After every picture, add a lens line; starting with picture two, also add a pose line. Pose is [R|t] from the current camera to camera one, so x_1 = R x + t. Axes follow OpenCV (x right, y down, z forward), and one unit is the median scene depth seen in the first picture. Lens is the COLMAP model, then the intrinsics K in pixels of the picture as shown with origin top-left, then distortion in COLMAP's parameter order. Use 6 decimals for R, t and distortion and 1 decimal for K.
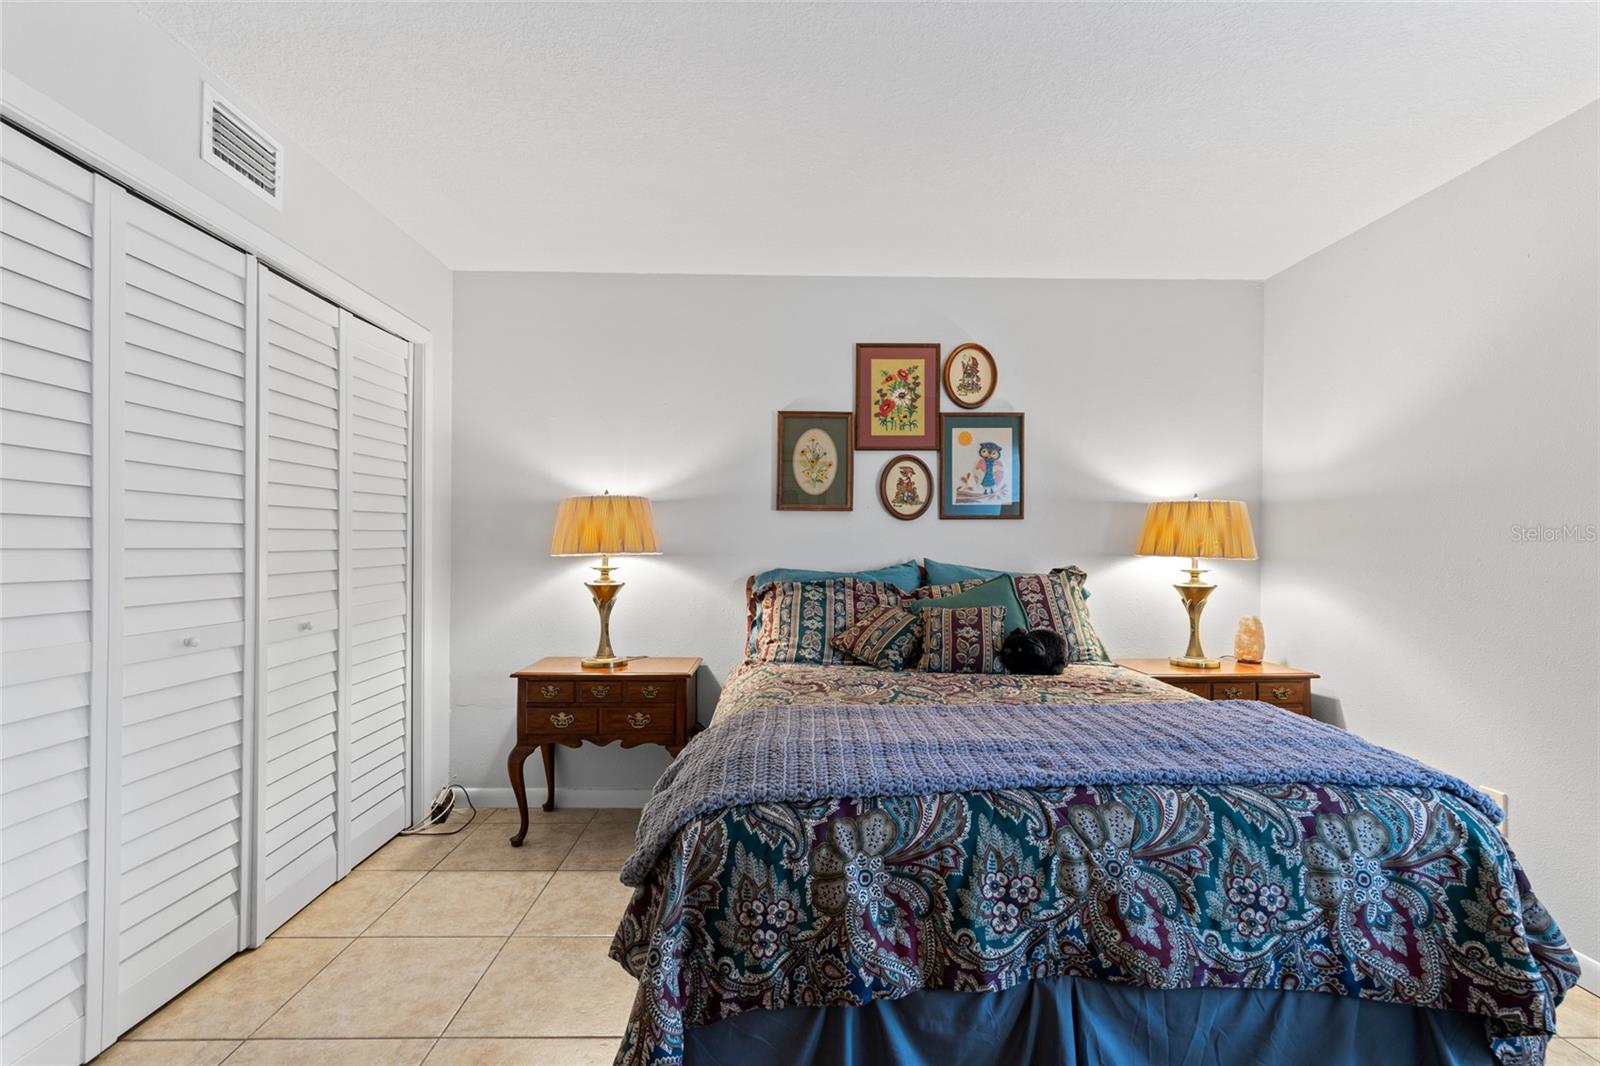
lens RADIAL K [[731.9, 0, 767.6], [0, 731.9, 549.8], [0, 0, 1]] dist [0.001607, 0.001737]
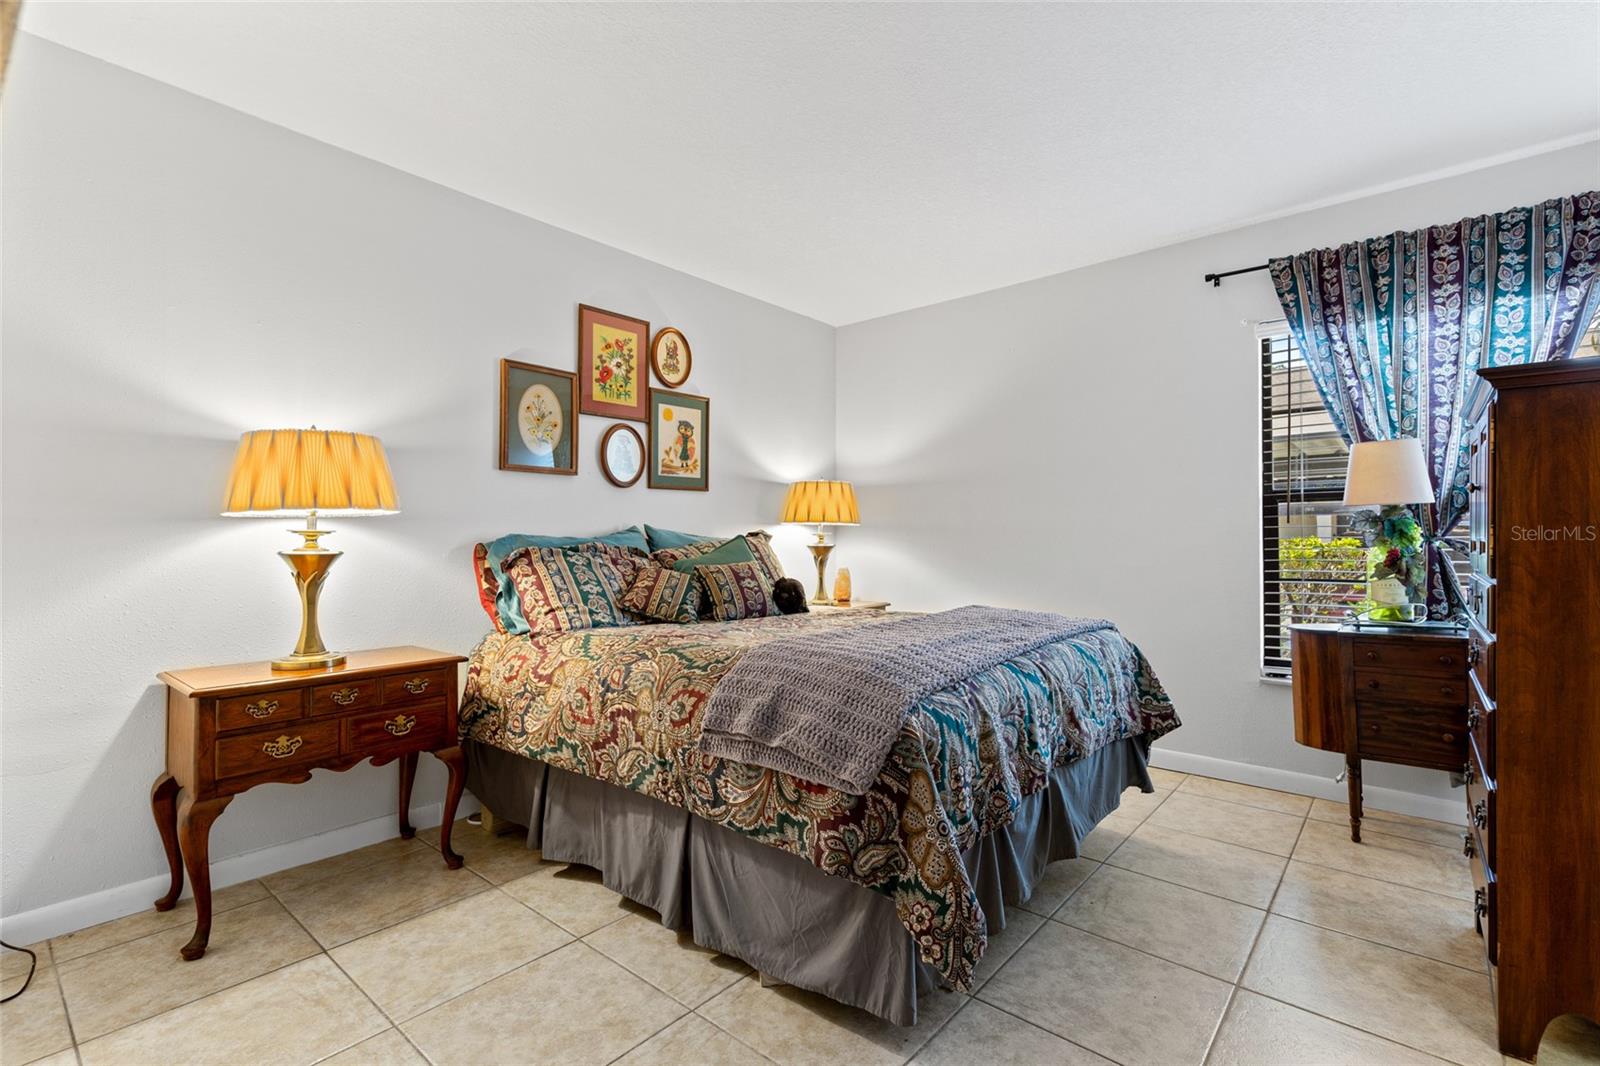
lens RADIAL K [[731.9, 0, 794.0], [0, 731.9, 538.2], [0, 0, 1]] dist [0.001607, 0.001737]
pose [[0.657880, -0.005195, 0.753105, -0.426648], [0.010915, 0.999937, -0.002637, 0.035892], [-0.753044, 0.009955, 0.657895, 0.149194]]
